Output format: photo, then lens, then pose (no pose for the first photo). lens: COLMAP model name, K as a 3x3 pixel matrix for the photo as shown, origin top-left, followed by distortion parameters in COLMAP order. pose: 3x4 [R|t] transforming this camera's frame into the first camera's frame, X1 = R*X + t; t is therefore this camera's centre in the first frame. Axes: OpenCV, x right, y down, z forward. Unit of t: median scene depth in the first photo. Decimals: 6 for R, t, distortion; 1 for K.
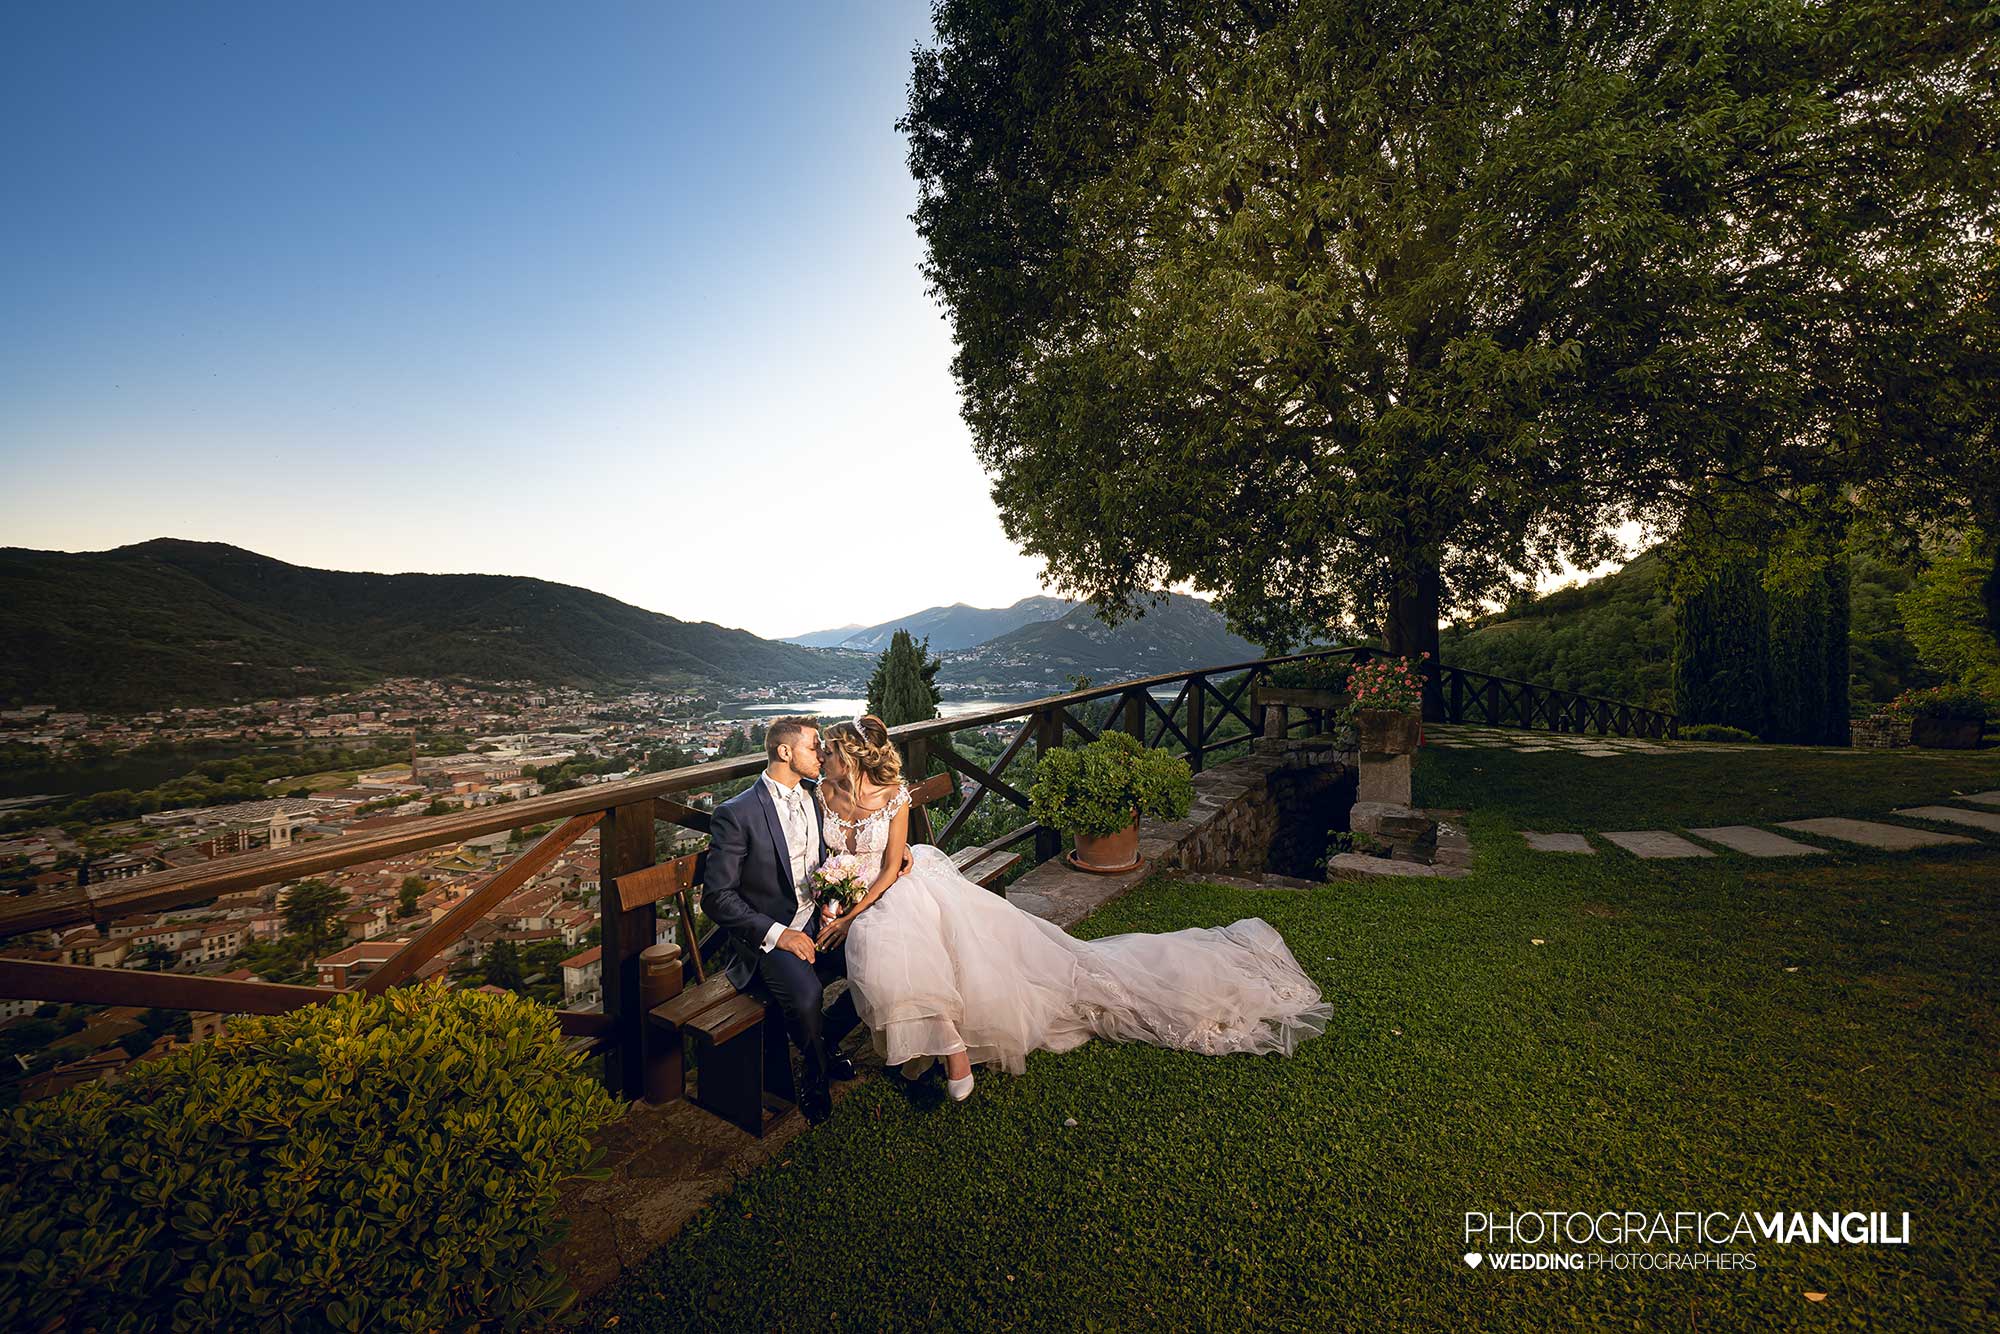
lens RADIAL K [[685.4, 0, 1008.2], [0, 685.4, 687.4], [0, 0, 1]] dist [-0.005315, 0.000106]
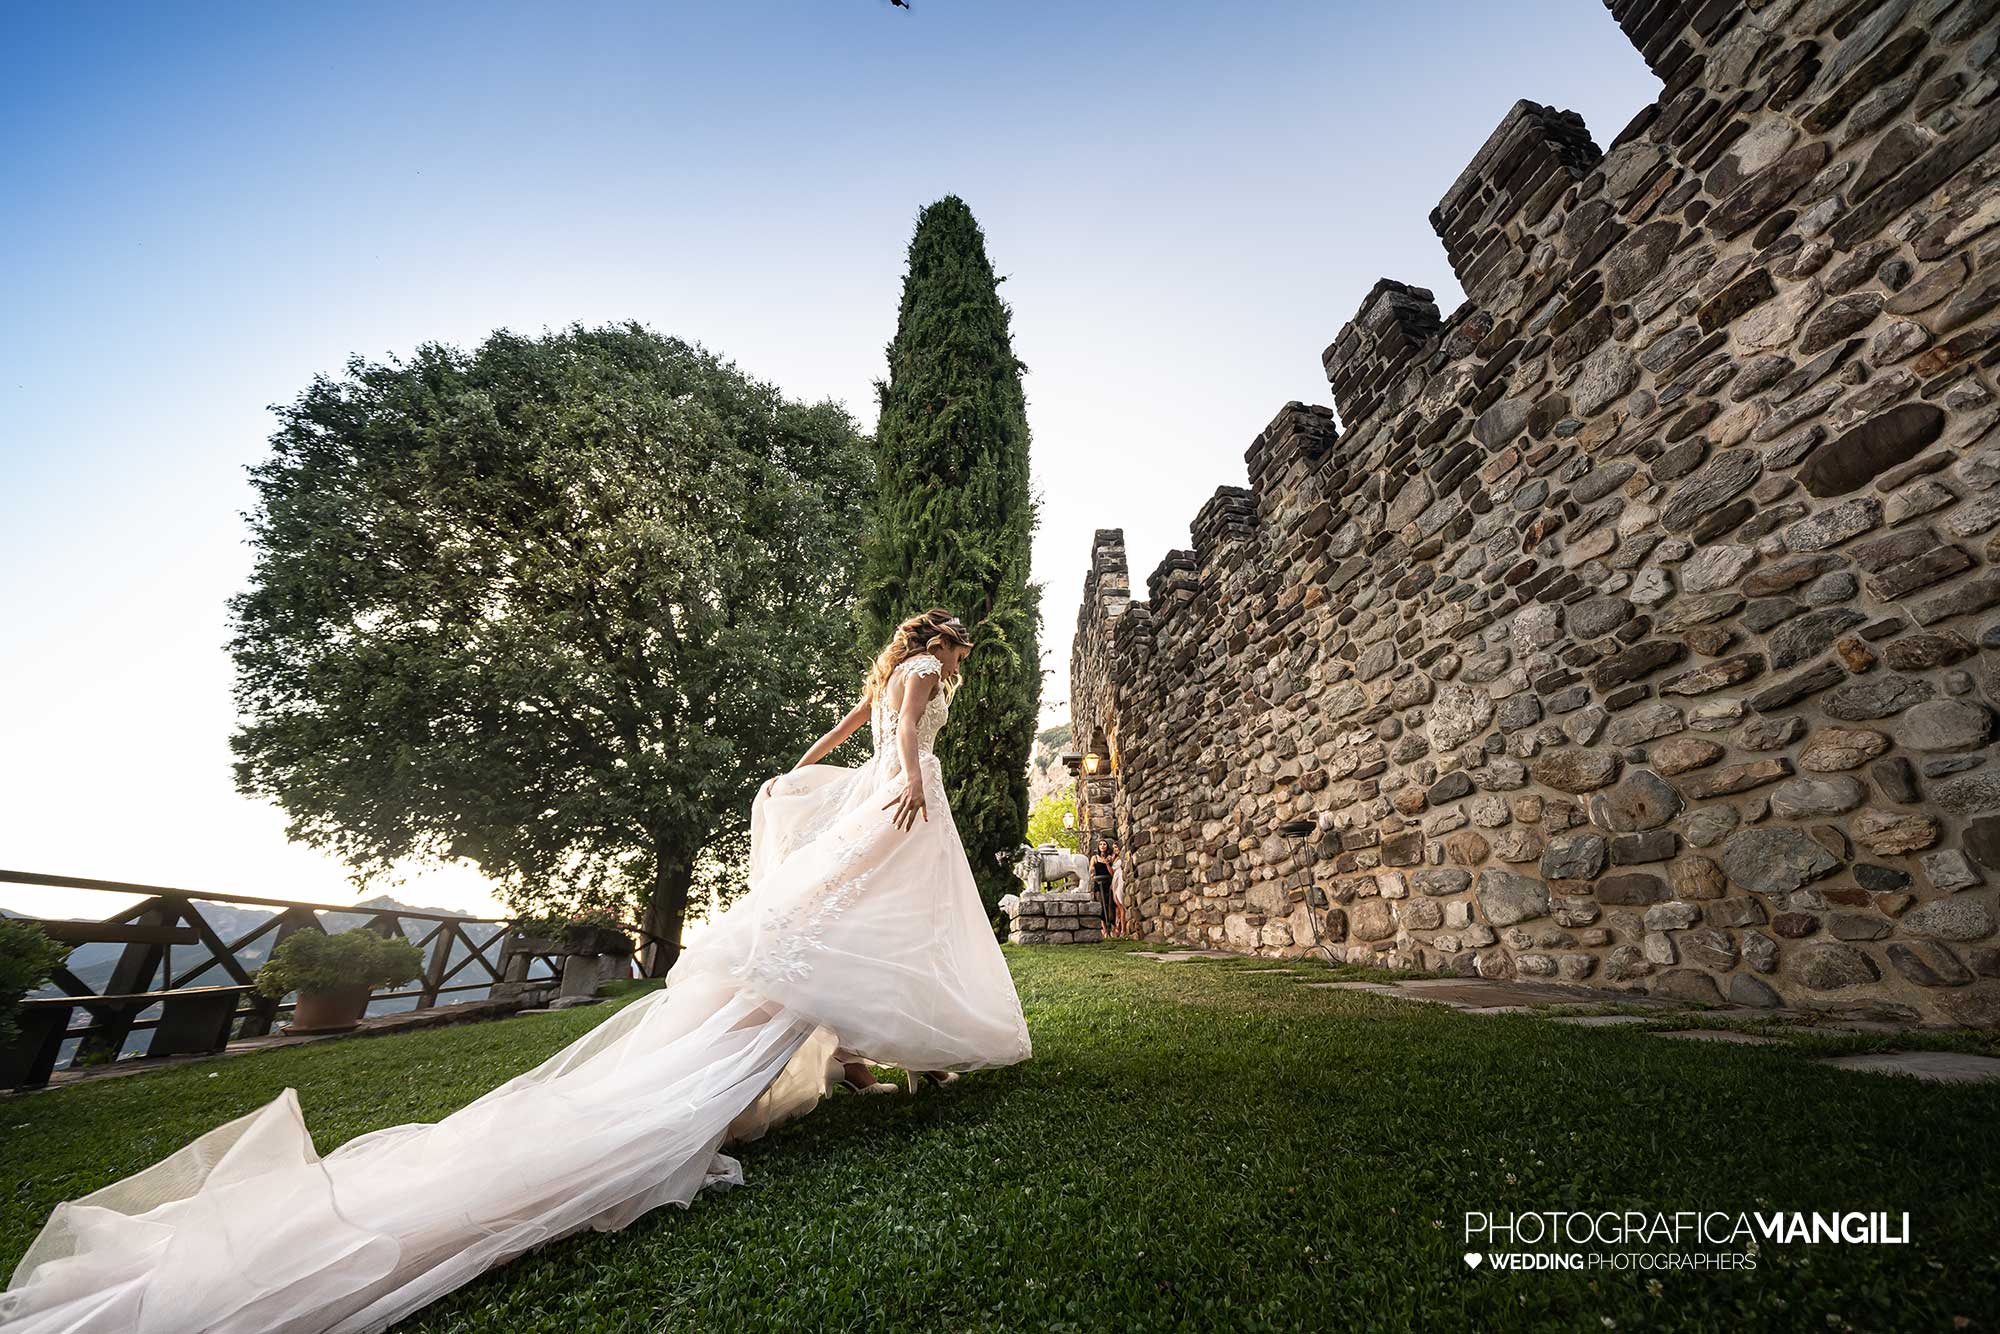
lens RADIAL K [[685.4, 0, 1008.2], [0, 685.4, 687.4], [0, 0, 1]] dist [-0.005315, 0.000106]
pose [[0.627170, 0.299836, 0.718858, -0.060692], [0.059147, 0.901936, -0.427801, 0.115444], [-0.776634, 0.310822, 0.547932, -0.344754]]
